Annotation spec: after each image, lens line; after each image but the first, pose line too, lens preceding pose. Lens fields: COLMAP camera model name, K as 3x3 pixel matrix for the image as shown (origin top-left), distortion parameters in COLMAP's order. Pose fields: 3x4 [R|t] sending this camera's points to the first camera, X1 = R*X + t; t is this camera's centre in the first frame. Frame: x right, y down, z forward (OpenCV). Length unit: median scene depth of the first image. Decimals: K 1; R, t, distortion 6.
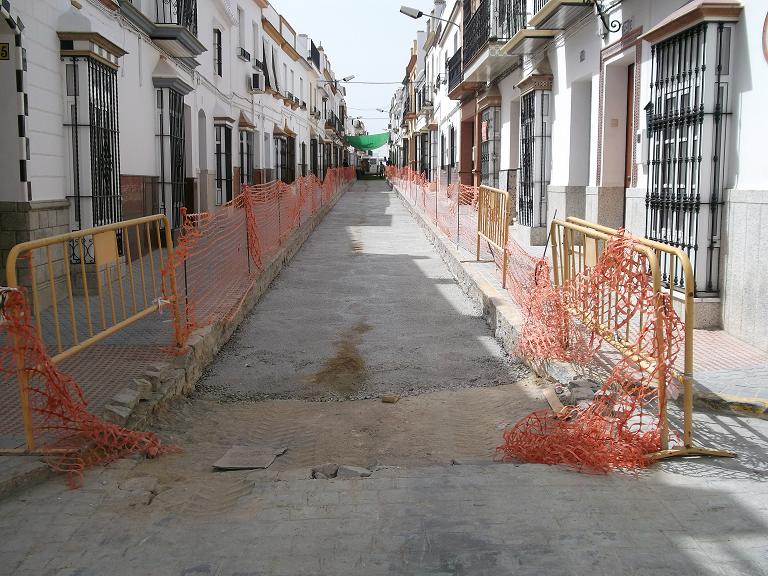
lens RADIAL K [[883.3, 0, 384.0], [0, 883.3, 288.0], [0, 0, 1]] dist [-0.008990, -0.002617]
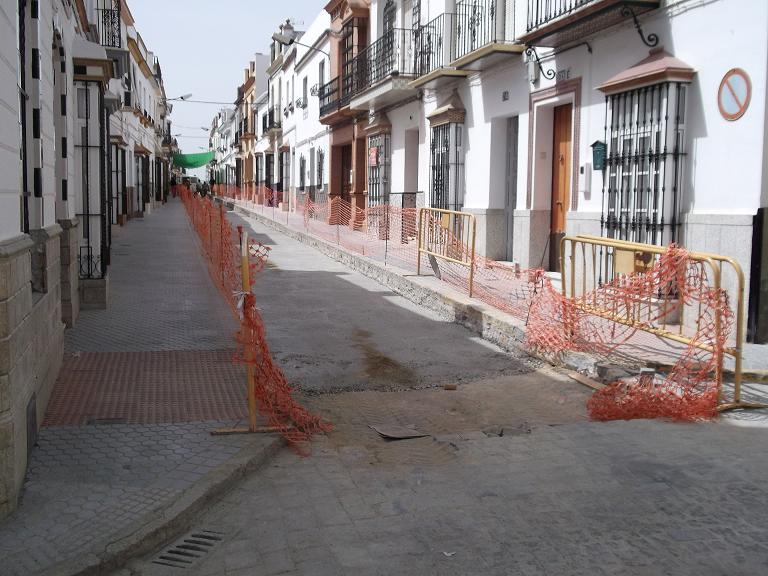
lens RADIAL K [[905.8, 0, 384.0], [0, 905.8, 288.0], [0, 0, 1]] dist [0.009269, -0.002663]
pose [[0.968360, -0.012567, 0.249240, -0.247677], [0.018675, 0.999580, -0.022158, 0.011411], [-0.248857, 0.026111, 0.968188, -0.107388]]
